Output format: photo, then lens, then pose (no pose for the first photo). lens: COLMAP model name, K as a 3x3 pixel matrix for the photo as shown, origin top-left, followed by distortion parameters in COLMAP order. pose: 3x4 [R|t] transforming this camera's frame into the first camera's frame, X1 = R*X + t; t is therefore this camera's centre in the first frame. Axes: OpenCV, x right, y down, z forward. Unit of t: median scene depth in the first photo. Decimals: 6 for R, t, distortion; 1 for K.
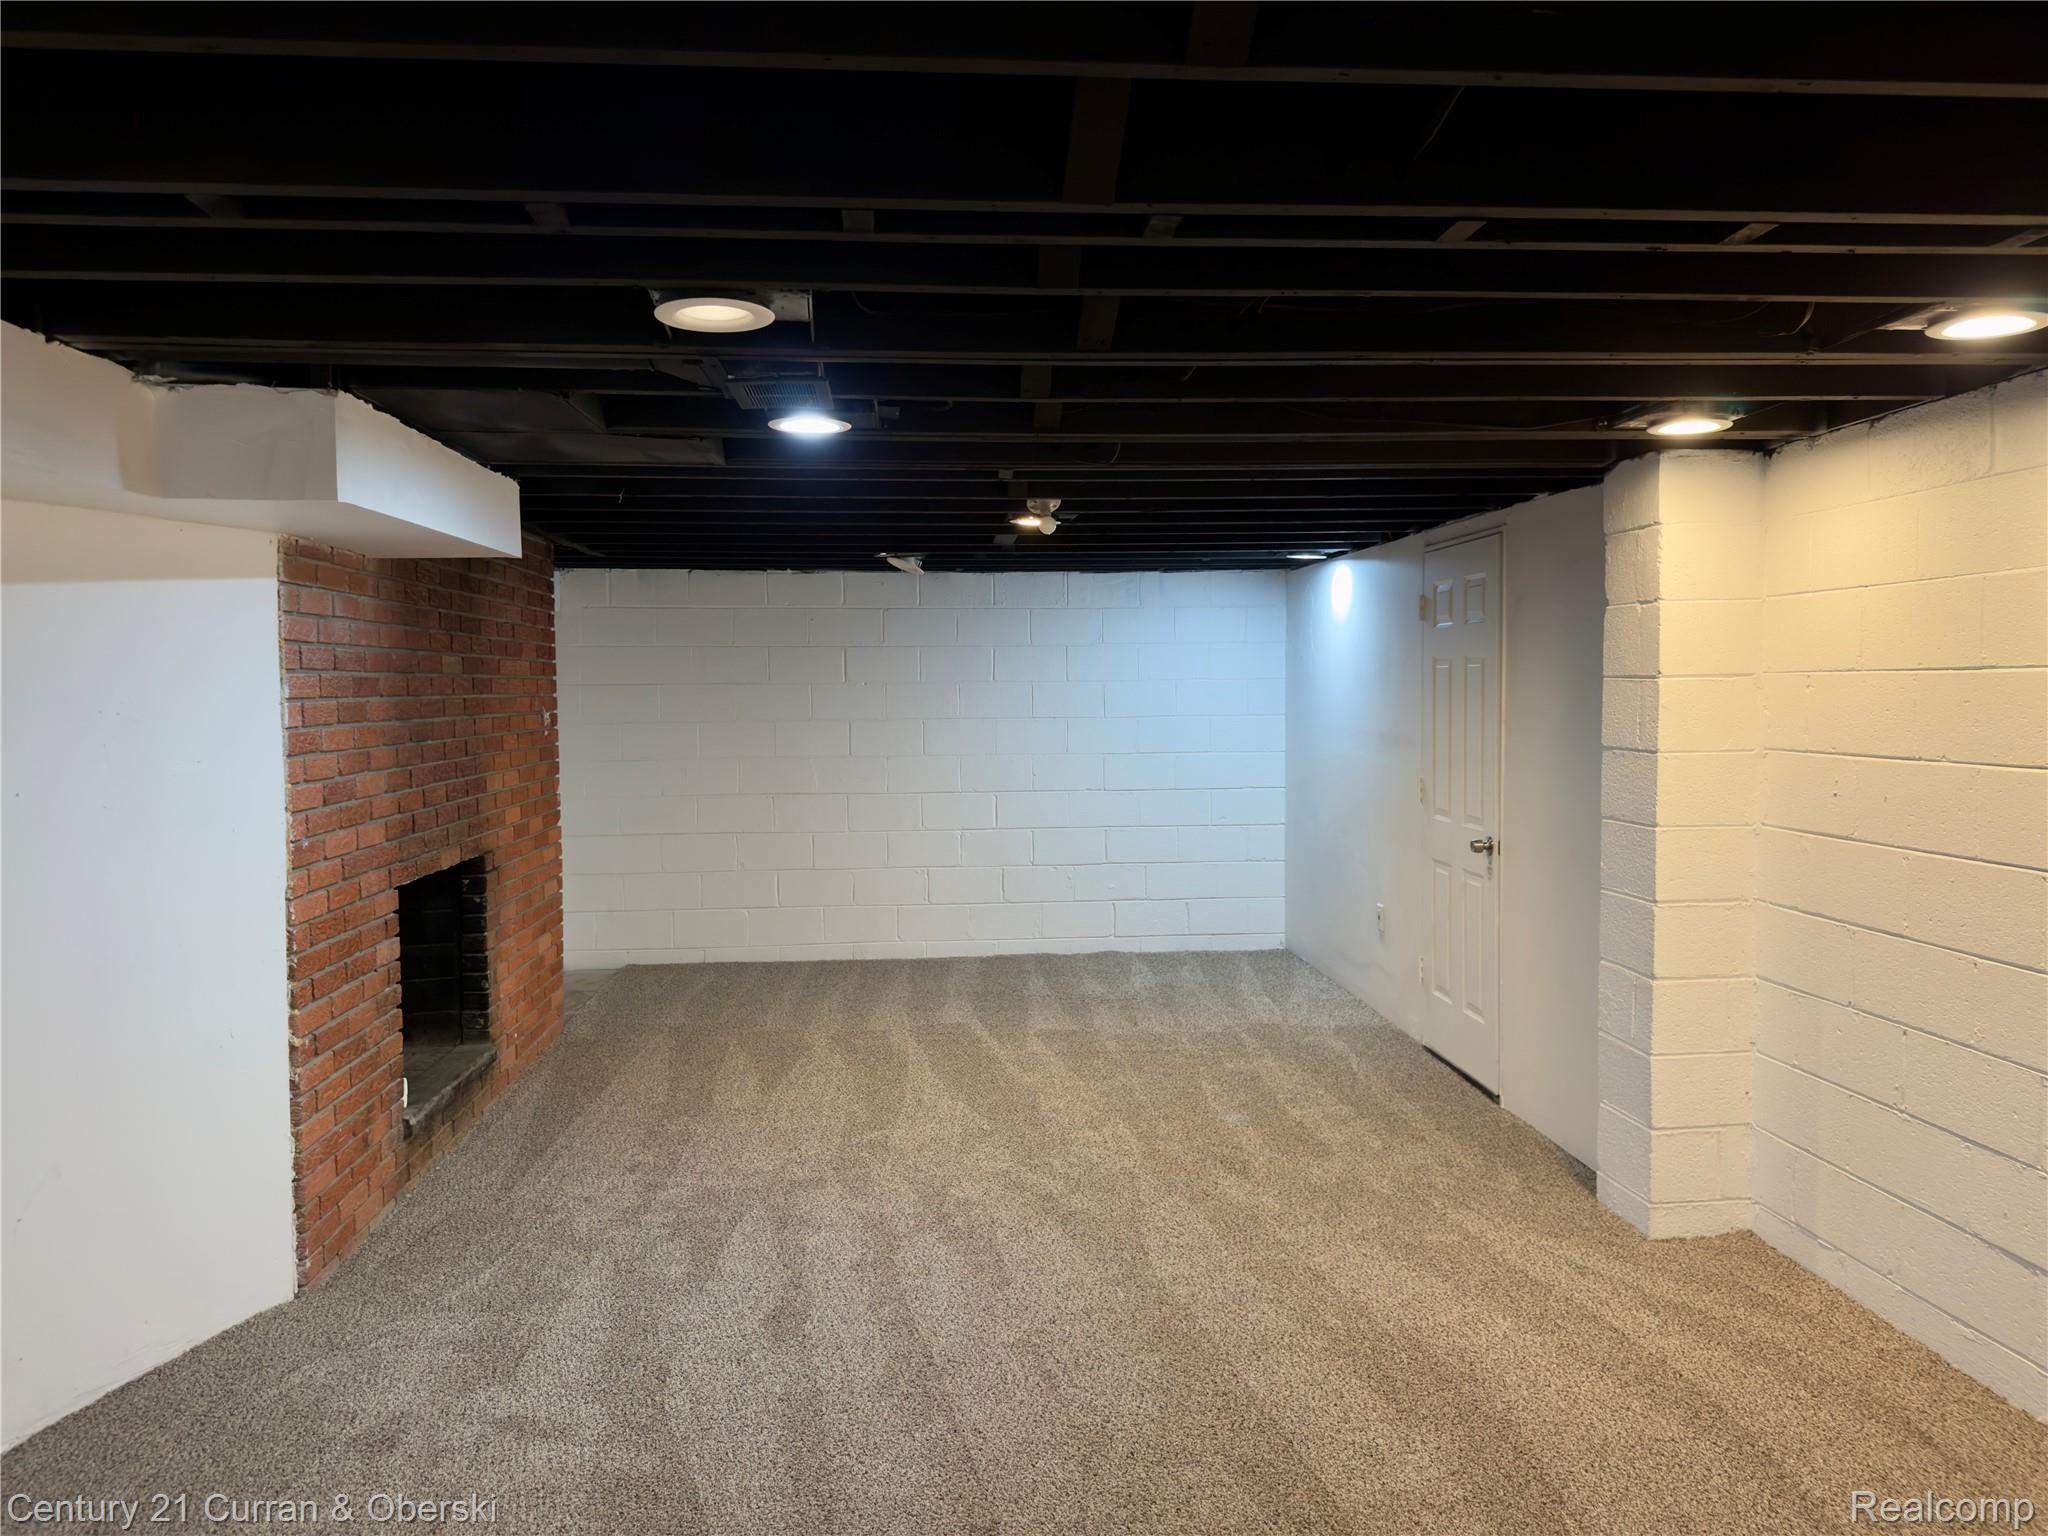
lens RADIAL K [[1438.4, 0, 1026.8], [0, 1438.4, 743.7], [0, 0, 1]] dist [0.078075, -0.106175]
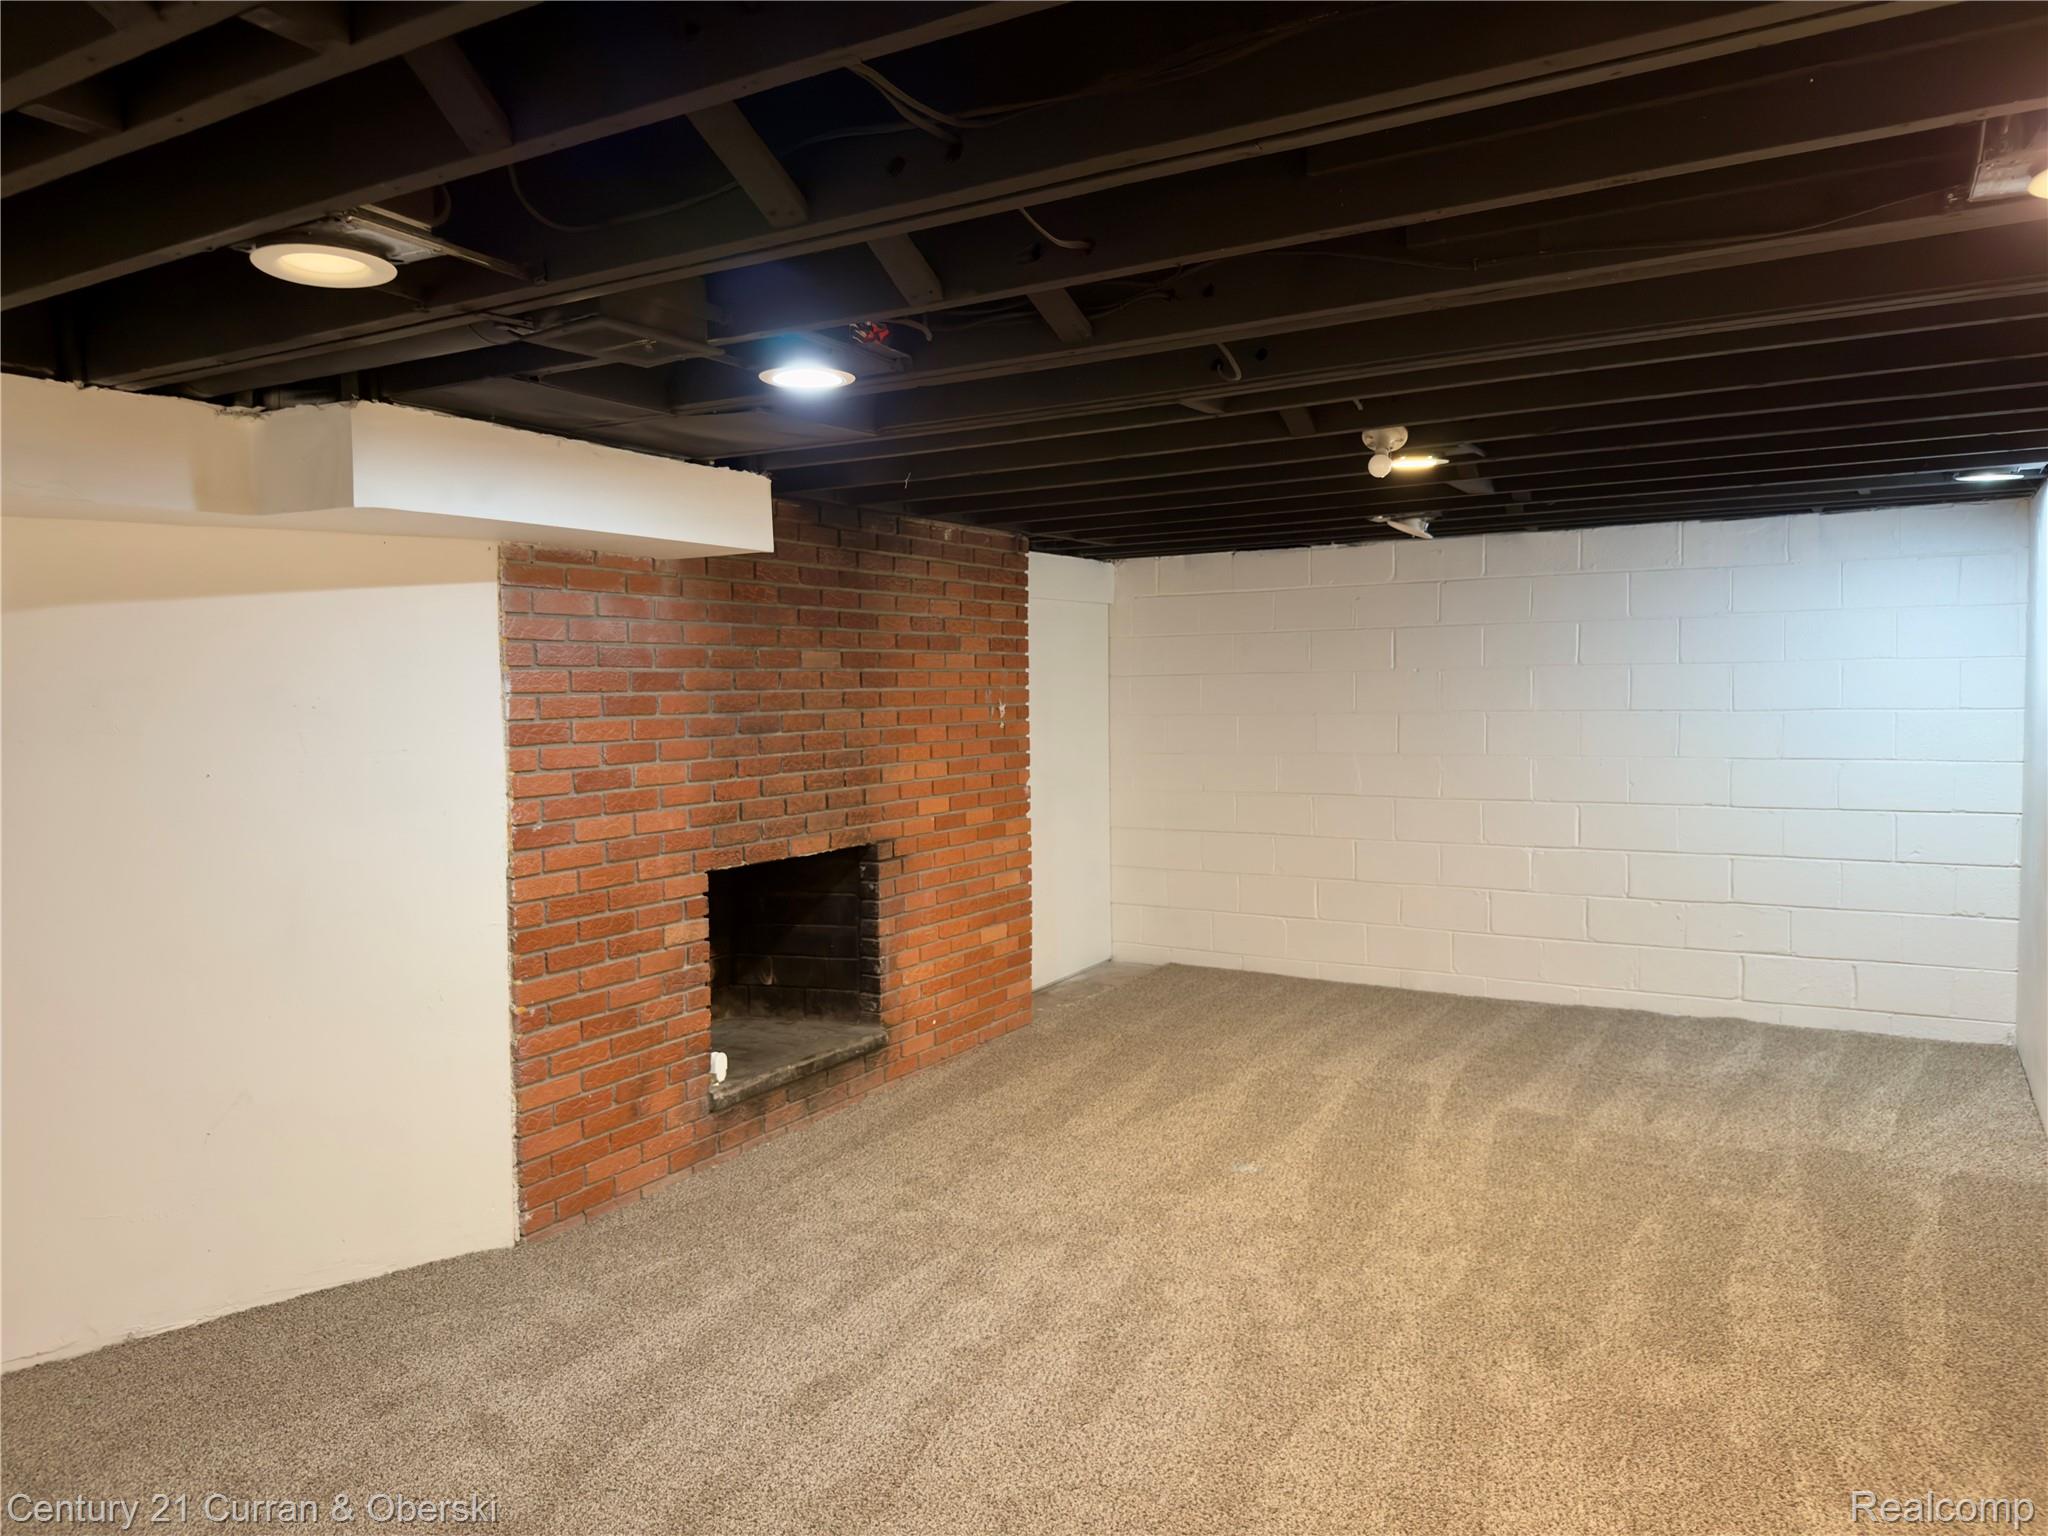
lens RADIAL K [[1438.4, 0, 1014.4], [0, 1438.4, 750.7], [0, 0, 1]] dist [0.078075, -0.106175]
pose [[0.816882, 0.022584, -0.576362, 0.349300], [-0.014218, 0.999718, 0.019022, -0.011683], [0.576629, -0.007344, 0.816973, 0.276020]]
